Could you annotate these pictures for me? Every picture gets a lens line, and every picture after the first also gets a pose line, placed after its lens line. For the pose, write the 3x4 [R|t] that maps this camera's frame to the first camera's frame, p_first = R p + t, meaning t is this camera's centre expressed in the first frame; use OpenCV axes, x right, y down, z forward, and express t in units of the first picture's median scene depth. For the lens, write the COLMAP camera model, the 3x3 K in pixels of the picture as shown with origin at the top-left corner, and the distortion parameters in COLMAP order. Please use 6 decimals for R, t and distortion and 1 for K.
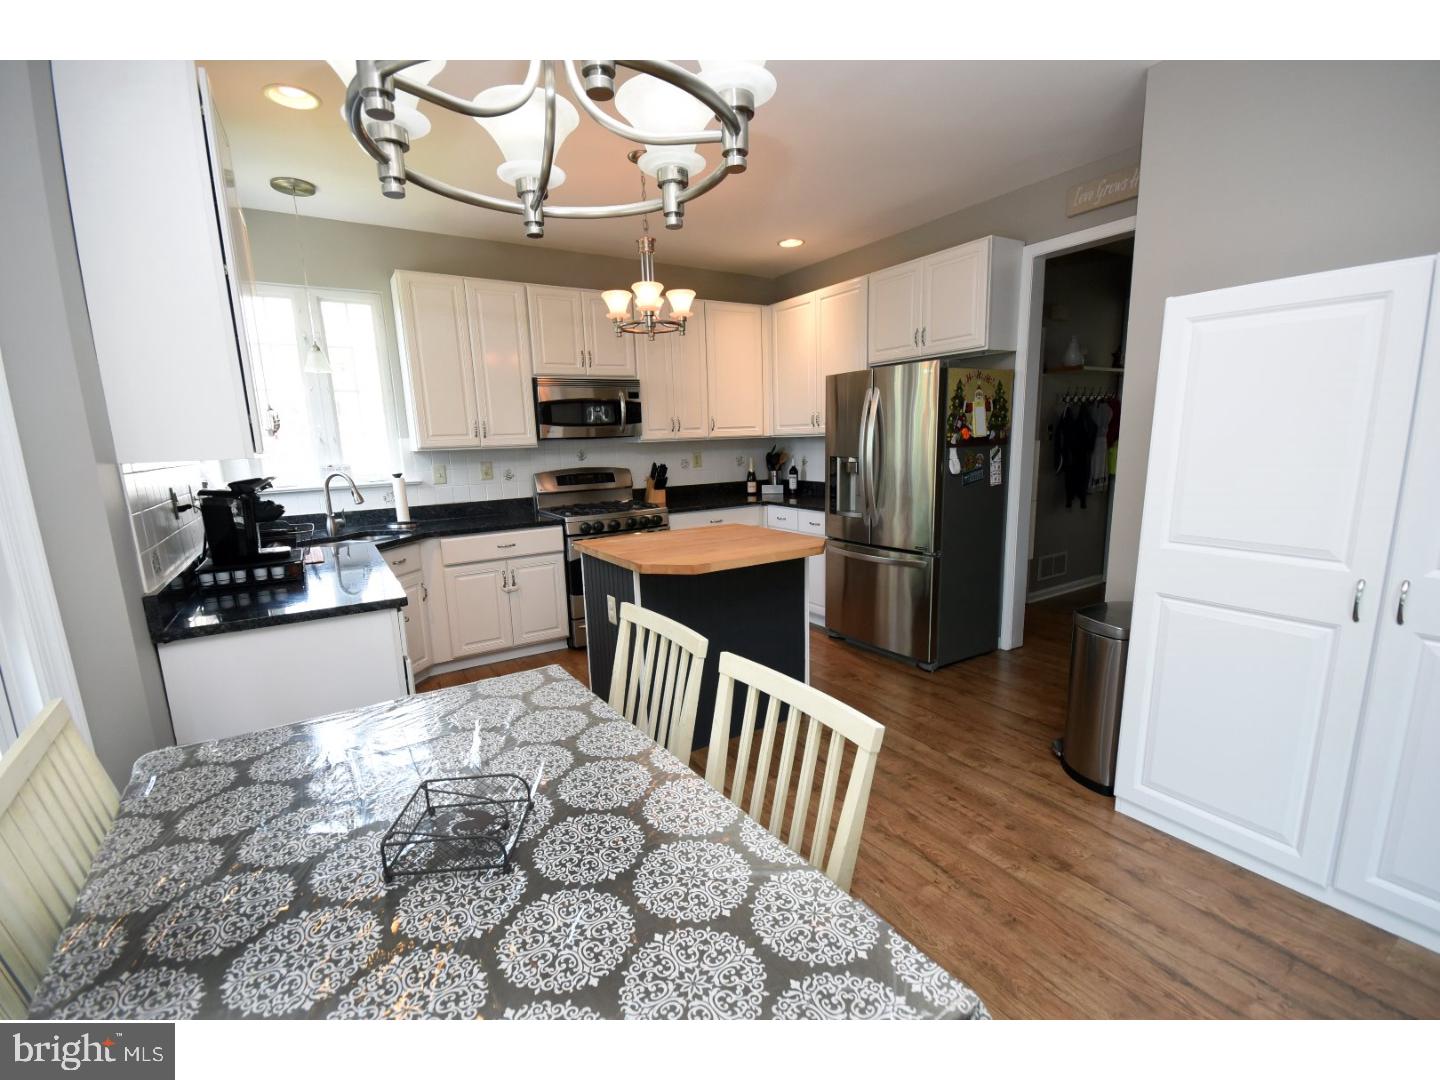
lens RADIAL K [[643.0, 0, 722.1], [0, 643.0, 556.9], [0, 0, 1]] dist [0.016787, -0.022334]
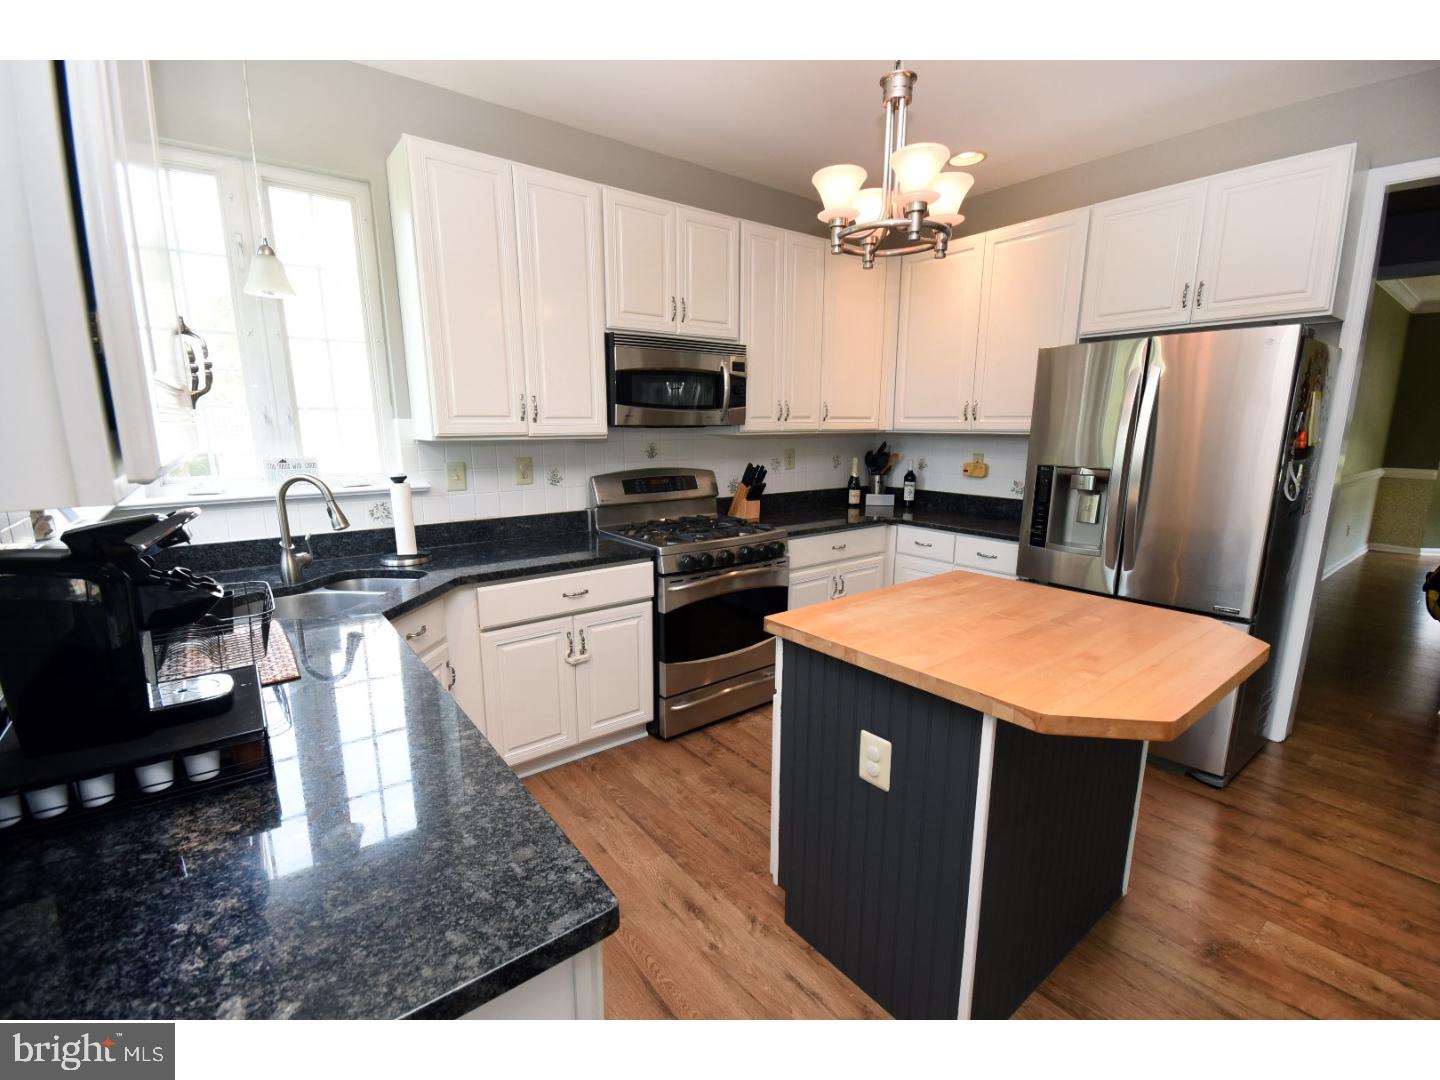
lens RADIAL K [[643.0, 0, 722.1], [0, 643.0, 556.9], [0, 0, 1]] dist [0.016787, -0.022334]
pose [[0.995626, 0.012846, 0.092545, -0.227986], [-0.014416, 0.999763, 0.016323, -0.060038], [-0.092313, -0.017586, 0.995575, 0.322574]]
